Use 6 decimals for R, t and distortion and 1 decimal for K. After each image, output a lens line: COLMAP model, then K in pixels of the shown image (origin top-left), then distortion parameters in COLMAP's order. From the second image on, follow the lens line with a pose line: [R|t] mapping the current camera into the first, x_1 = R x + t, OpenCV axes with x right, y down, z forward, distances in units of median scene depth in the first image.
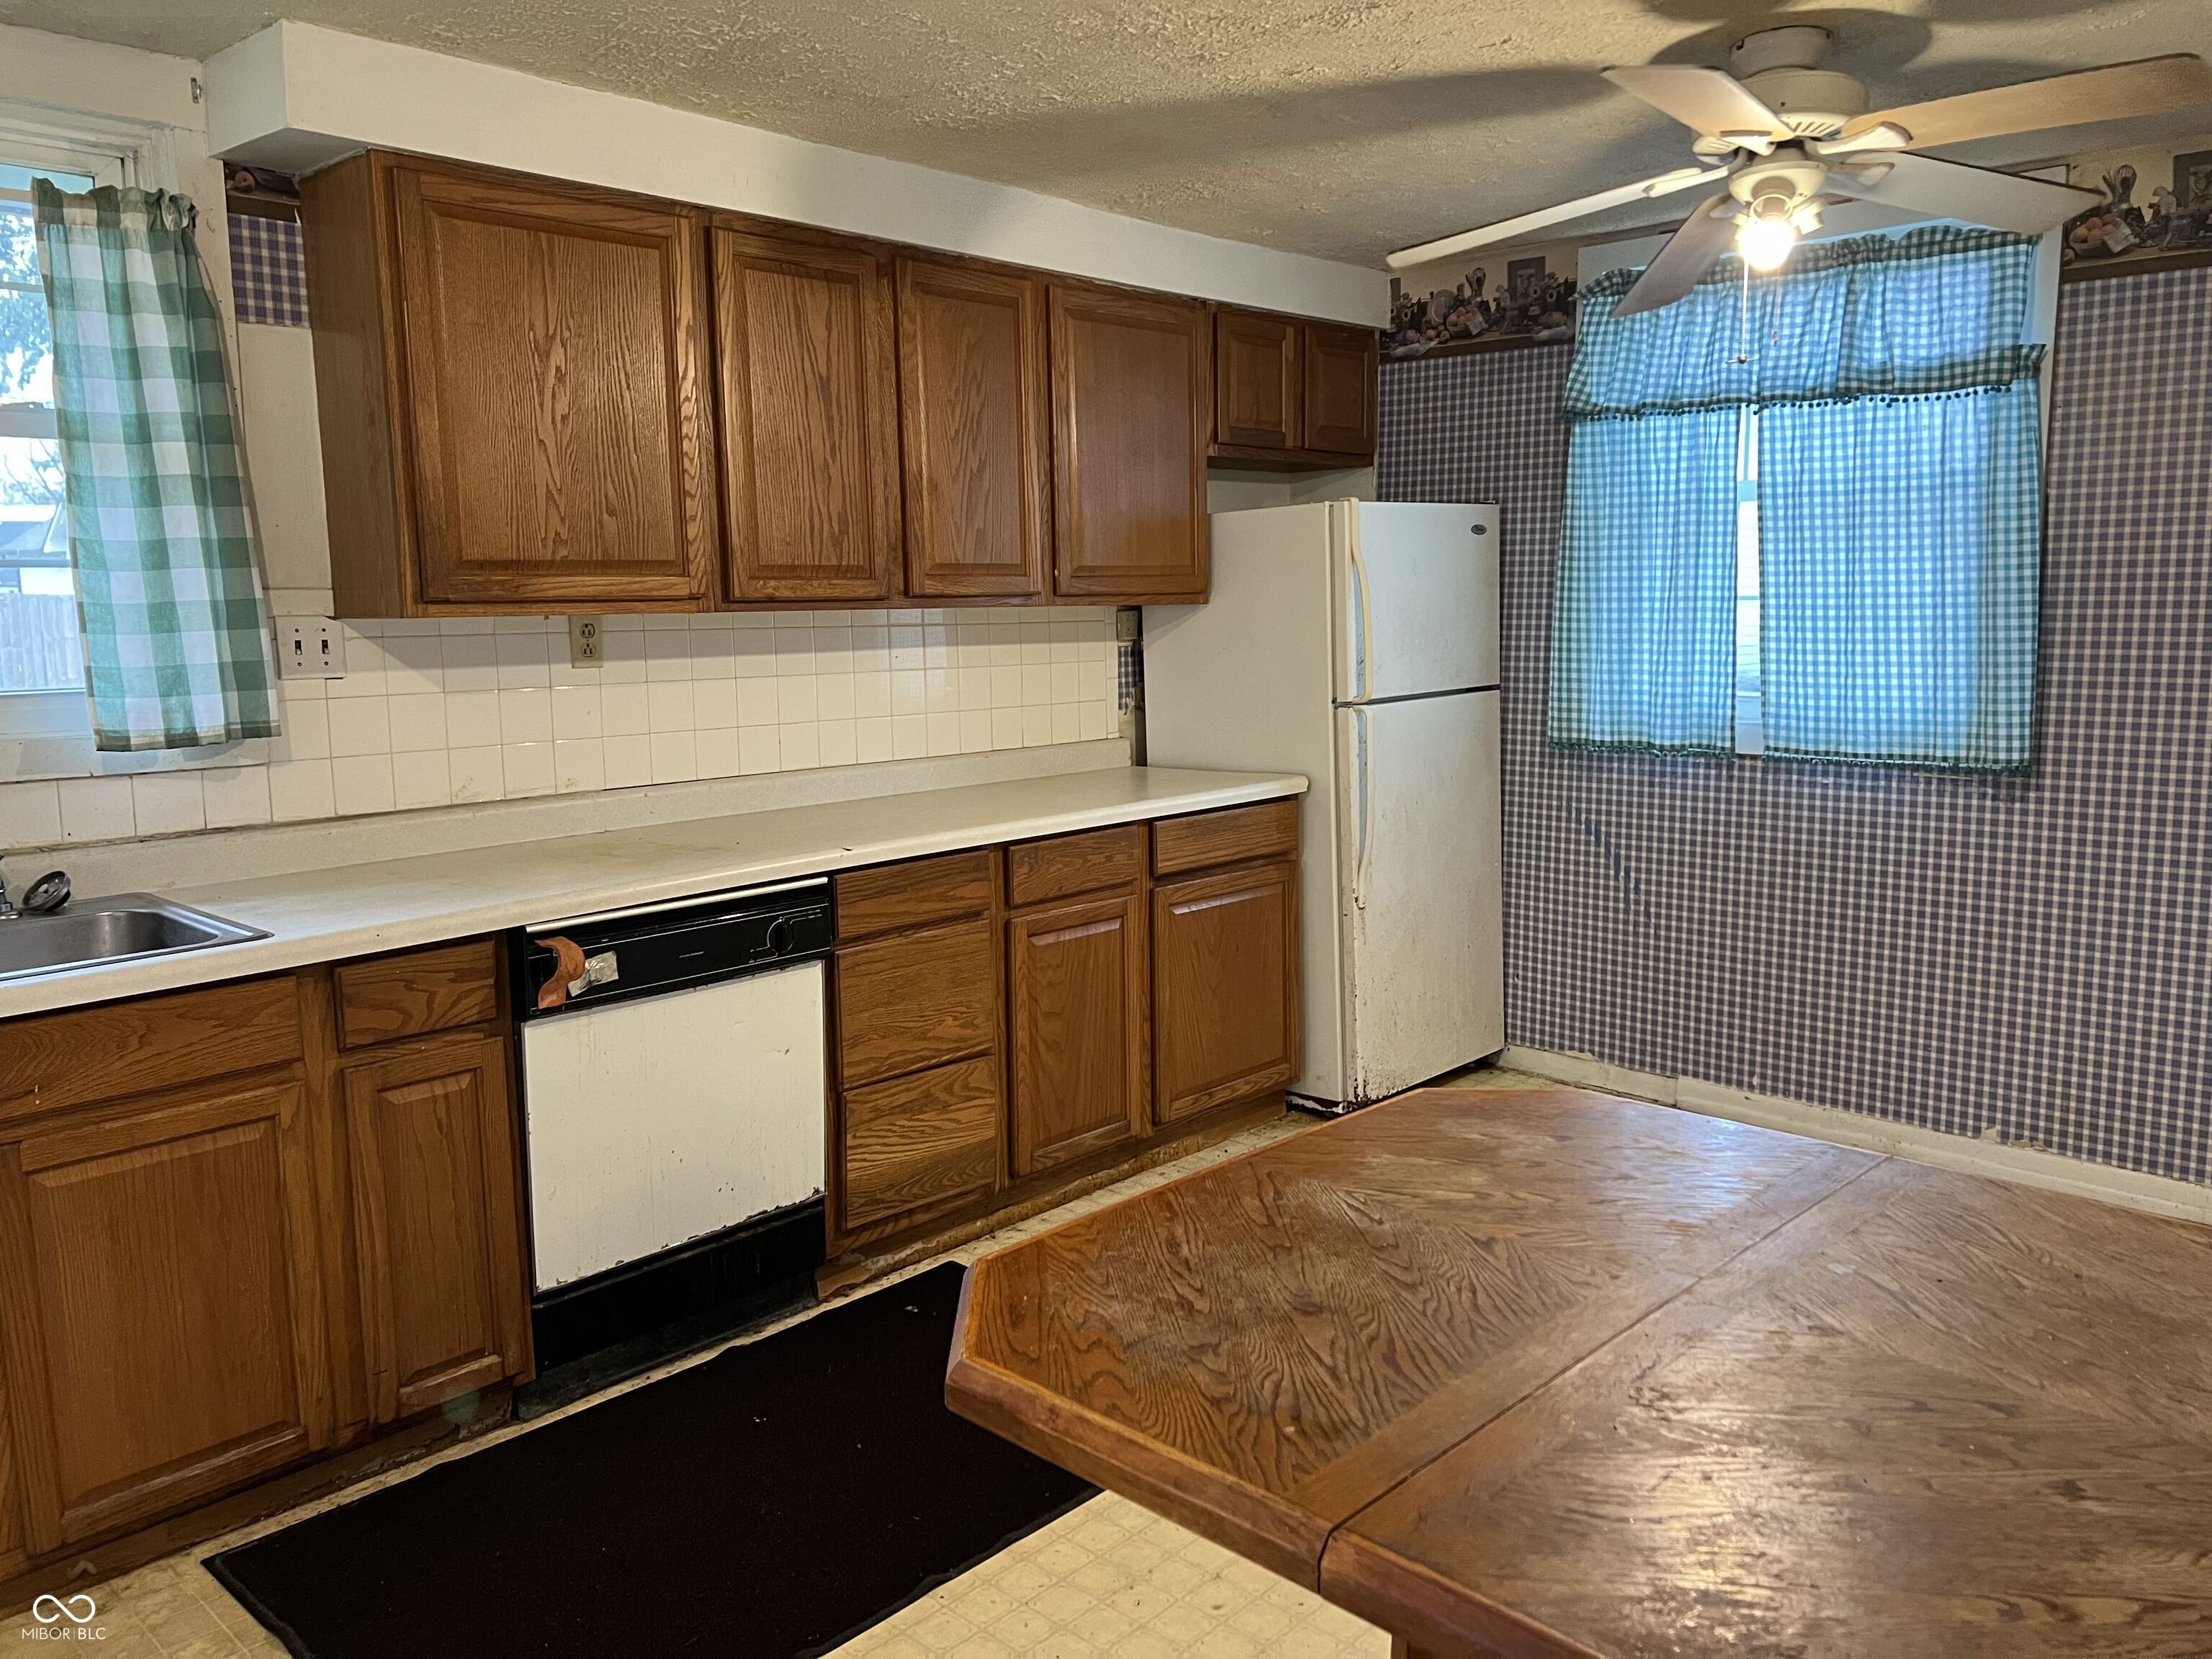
lens RADIAL K [[1652.4, 0, 1114.4], [0, 1652.4, 811.5], [0, 0, 1]] dist [0.059703, -0.065528]
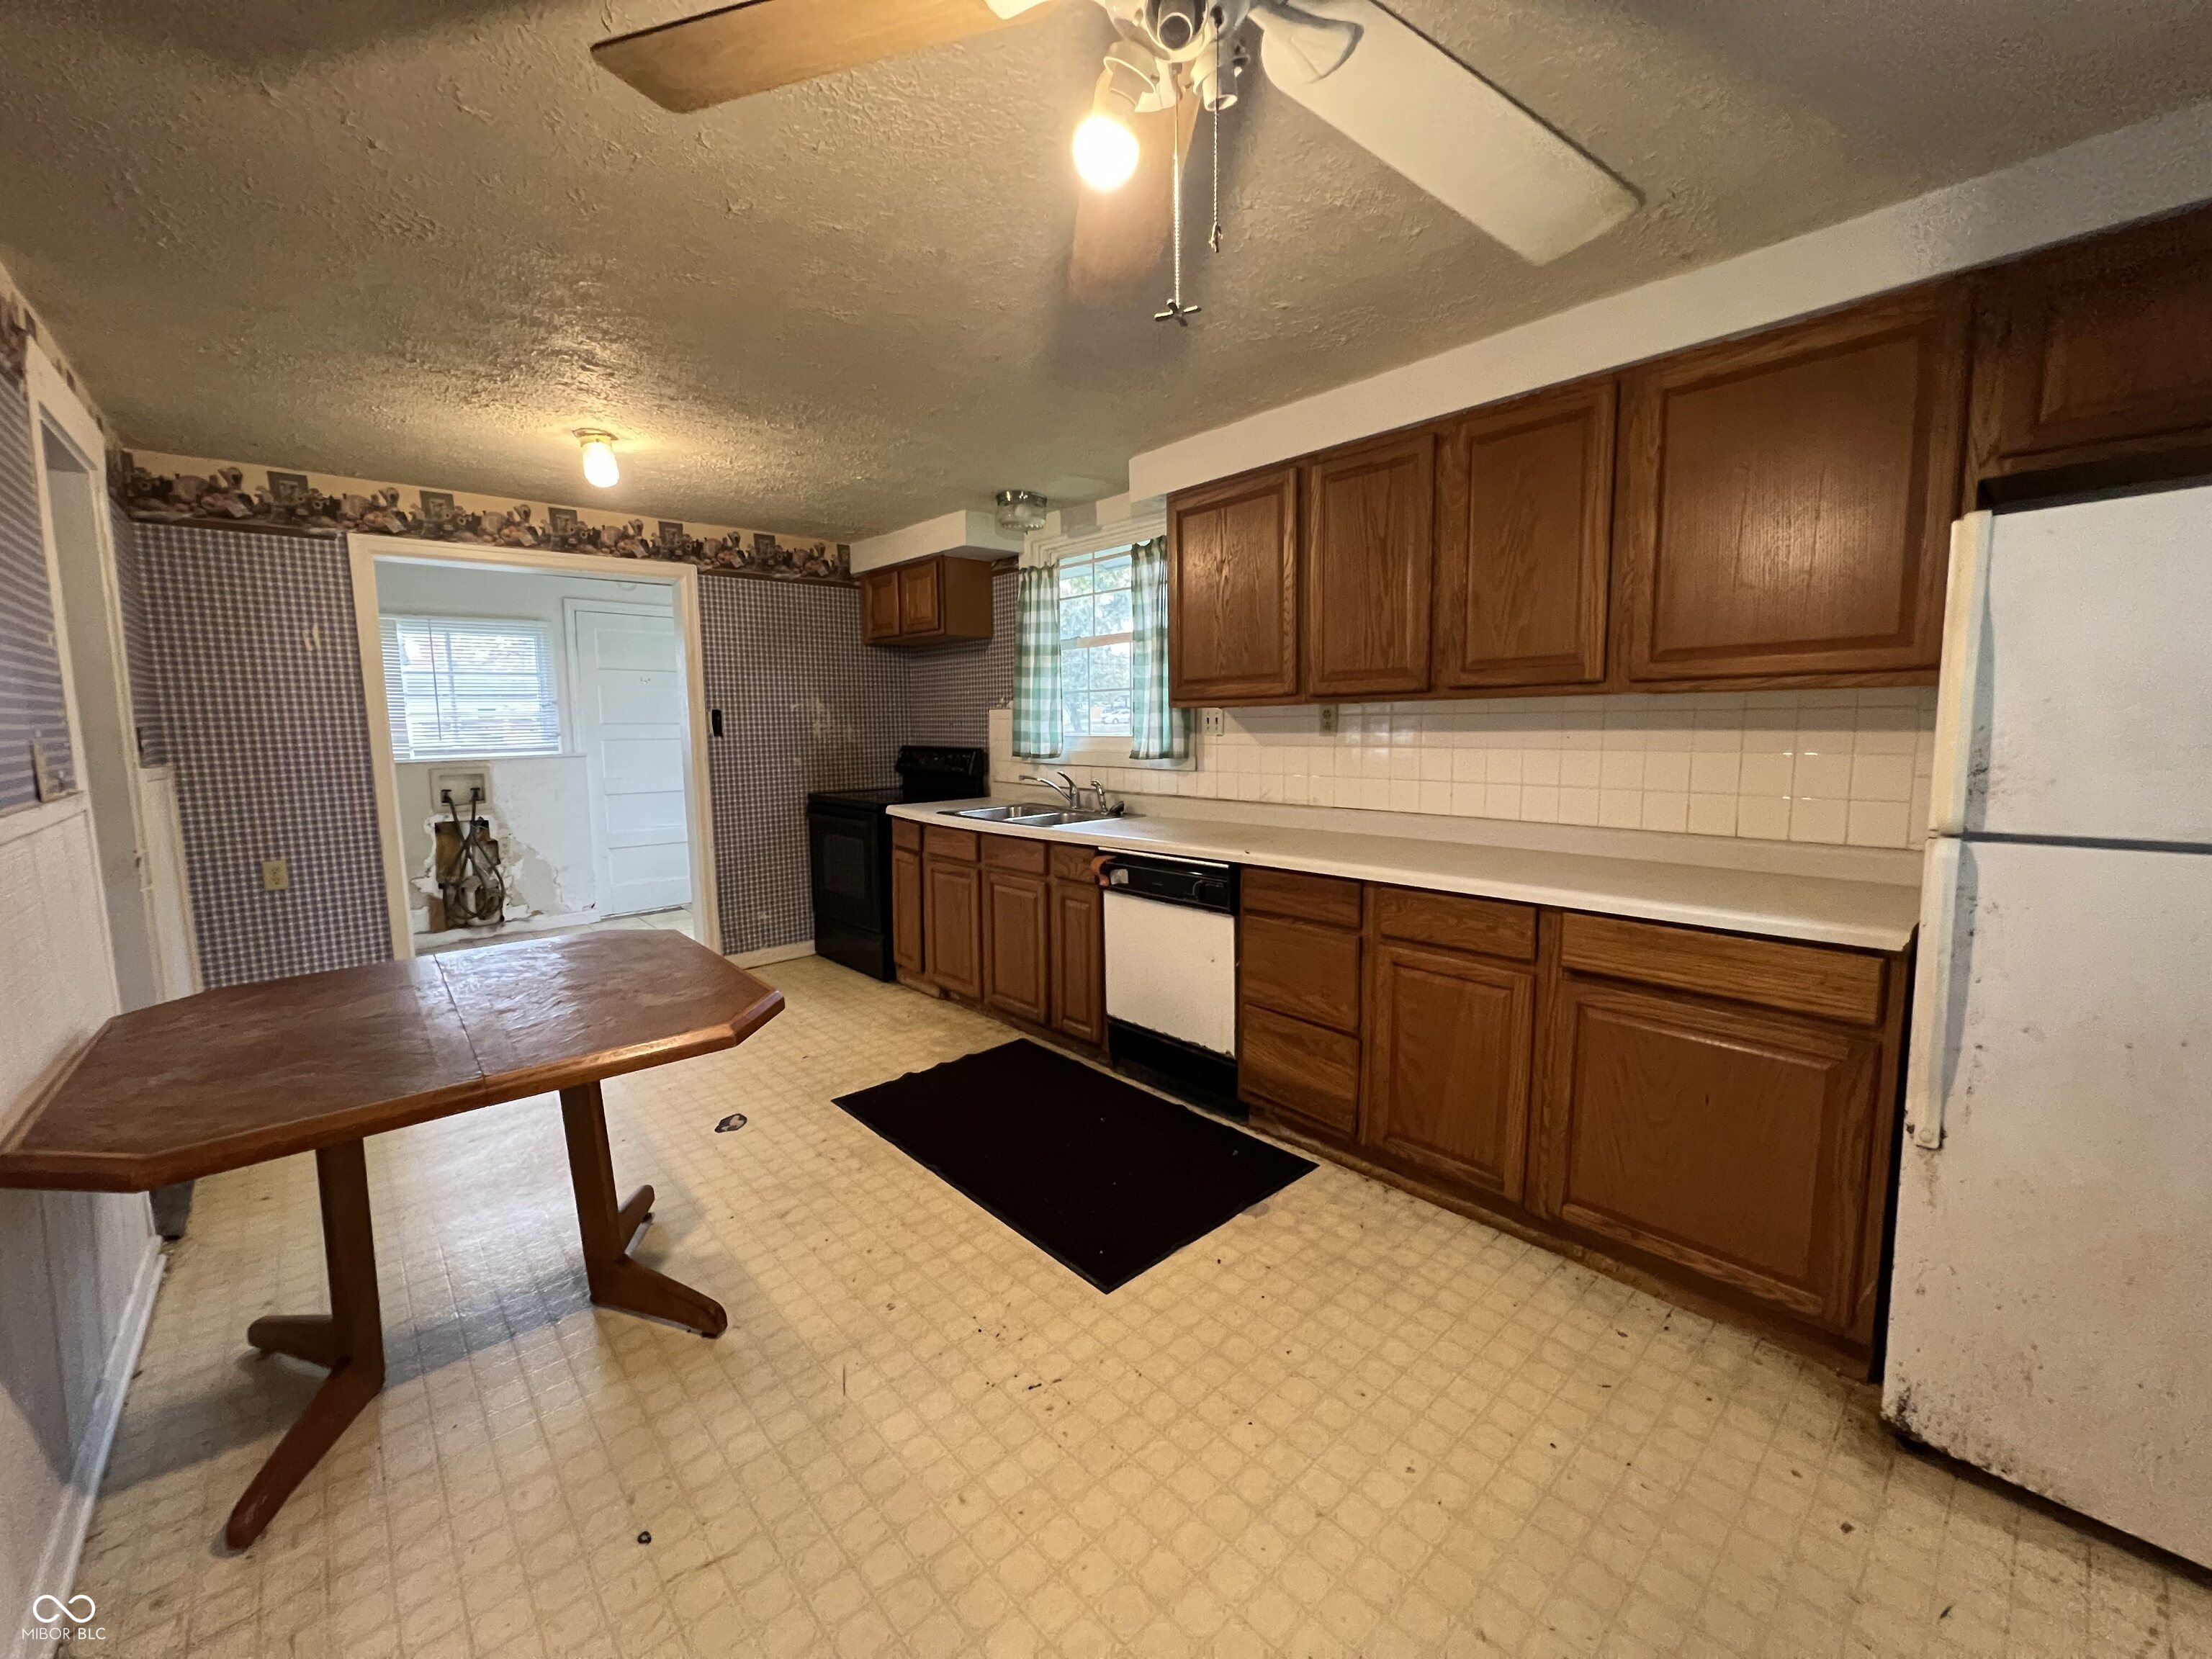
lens RADIAL K [[879.8, 0, 1105.4], [0, 879.8, 822.0], [0, 0, 1]] dist [-0.003777, 0.000654]
pose [[-0.085931, 0.126914, -0.988185, 0.708896], [-0.114947, 0.983967, 0.136368, -0.109889], [0.989648, 0.125307, -0.069965, 0.965331]]
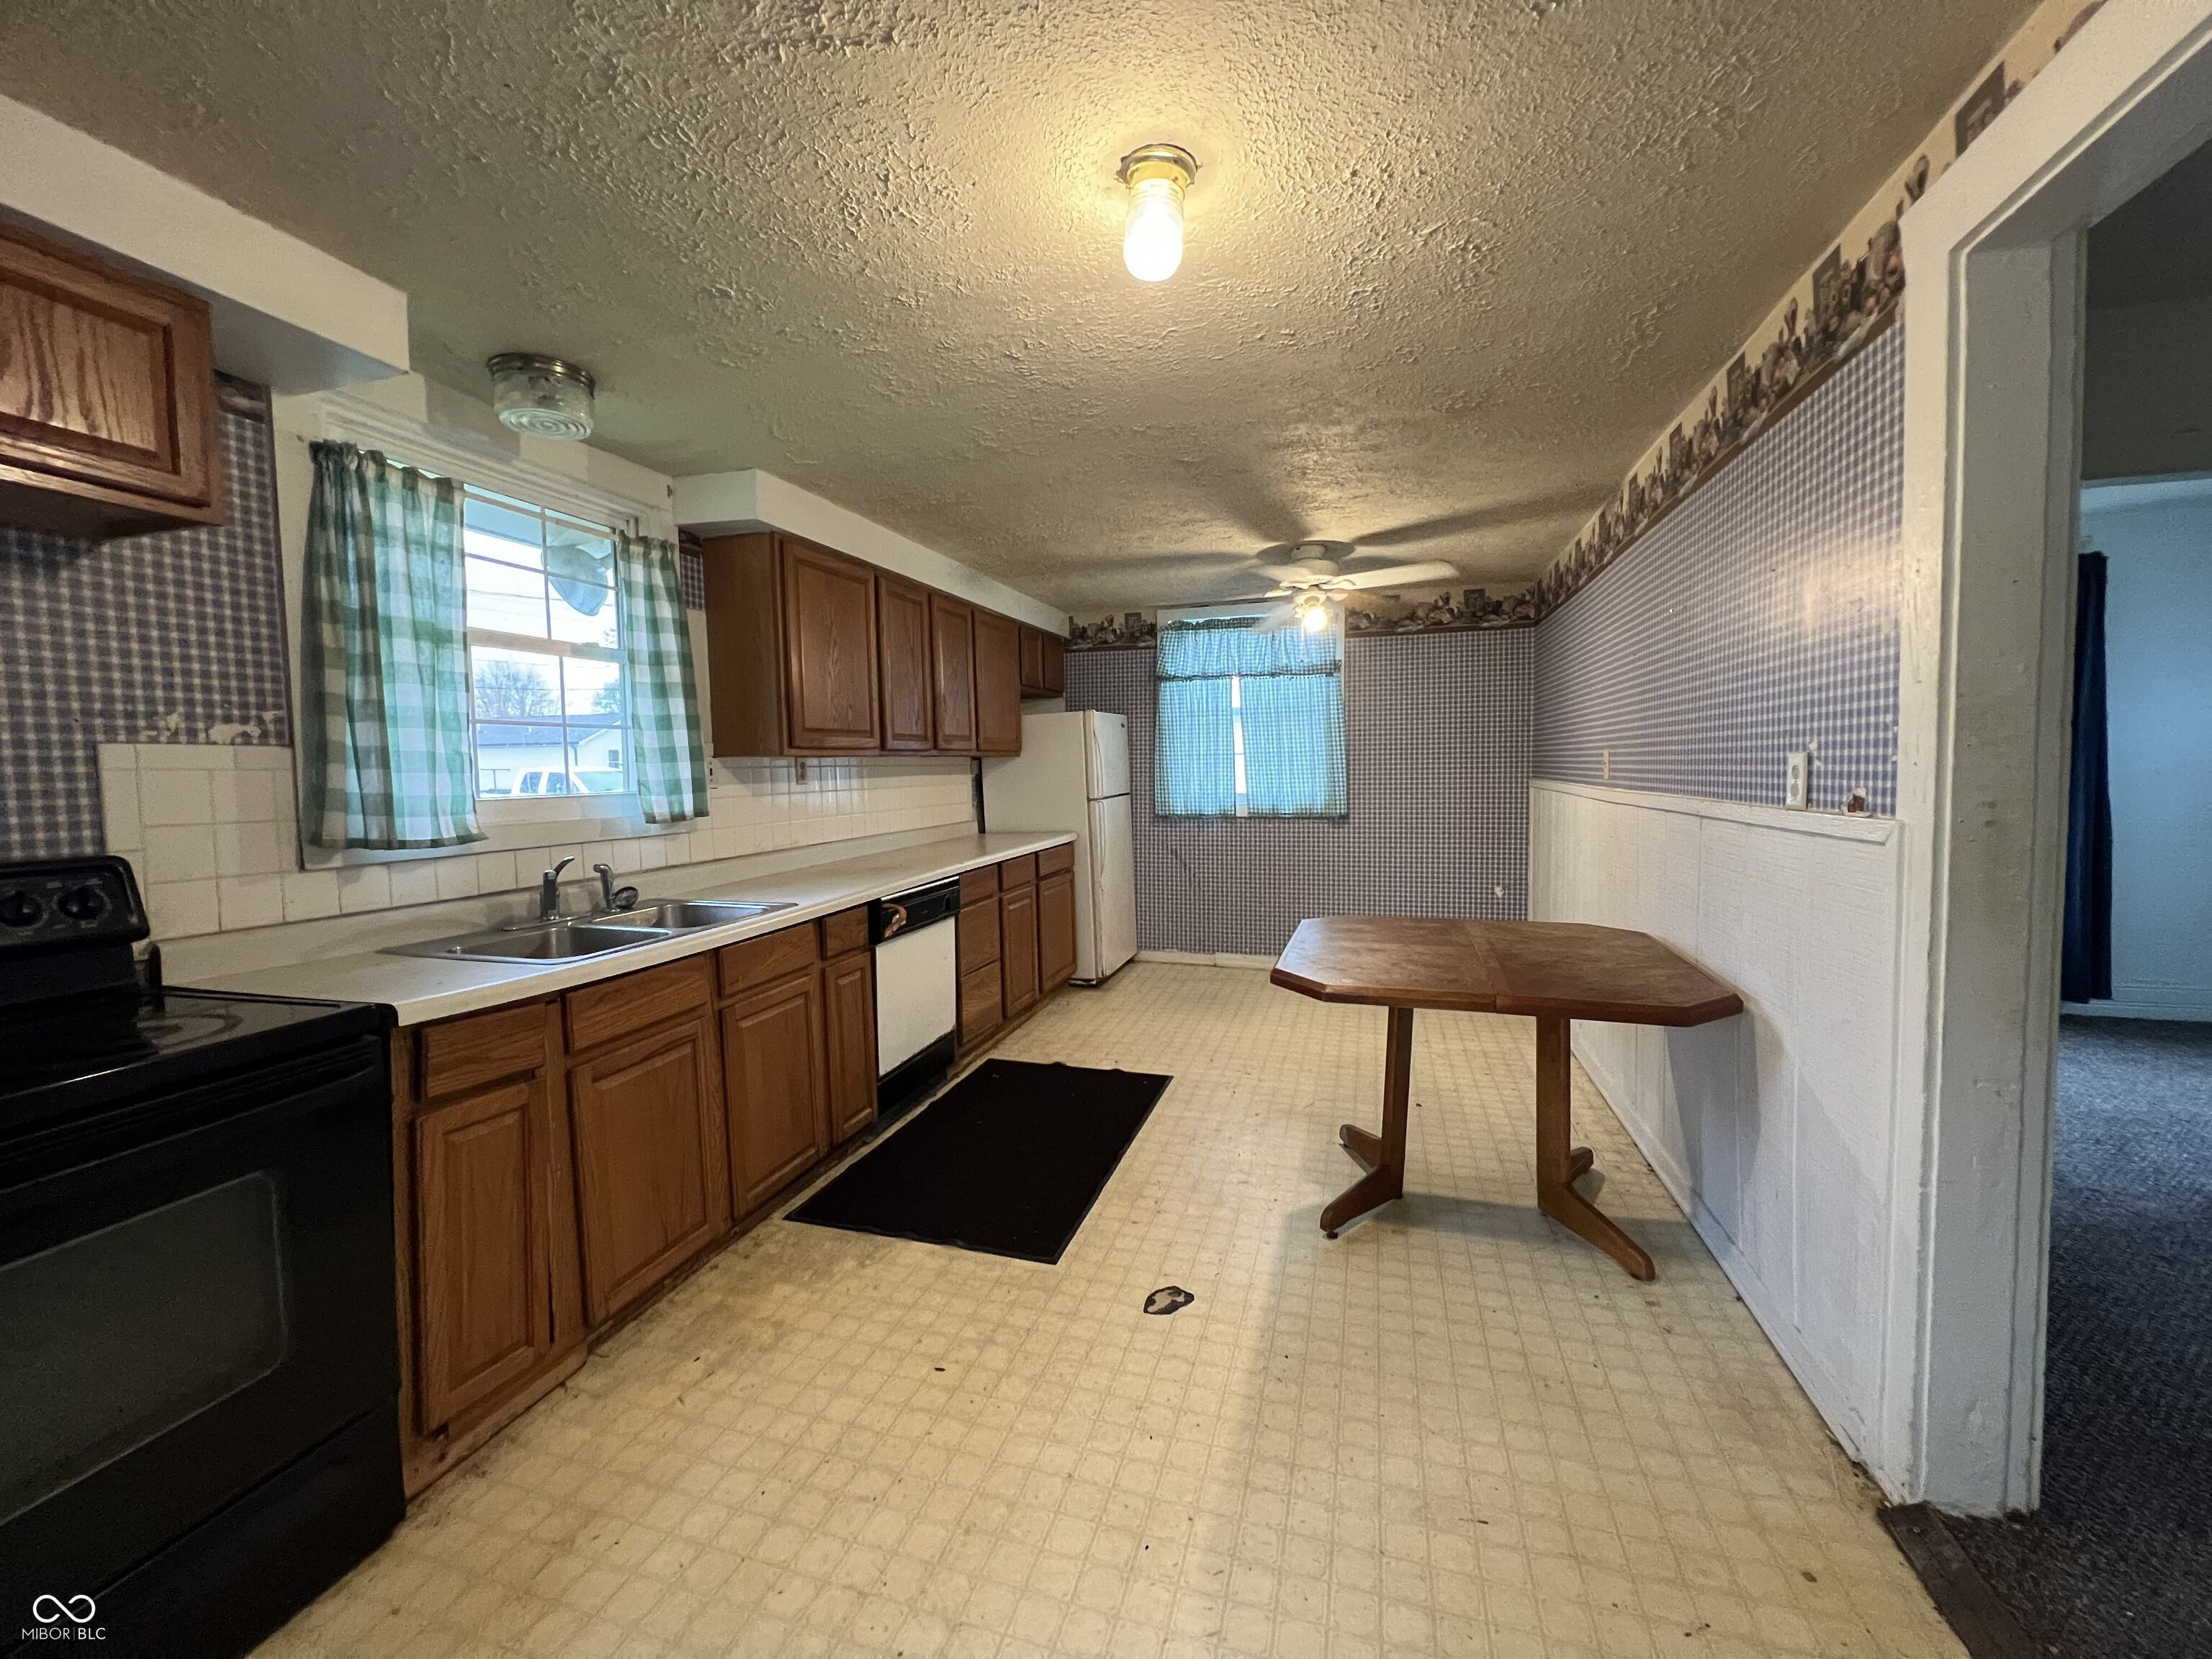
lens RADIAL K [[879.8, 0, 1099.6], [0, 879.8, 823.8], [0, 0, 1]] dist [-0.003777, 0.000654]
pose [[0.900442, -0.034766, 0.433585, -0.518321], [0.065248, 0.996318, -0.055614, 0.049101], [-0.430055, 0.078368, 0.899395, -0.115934]]
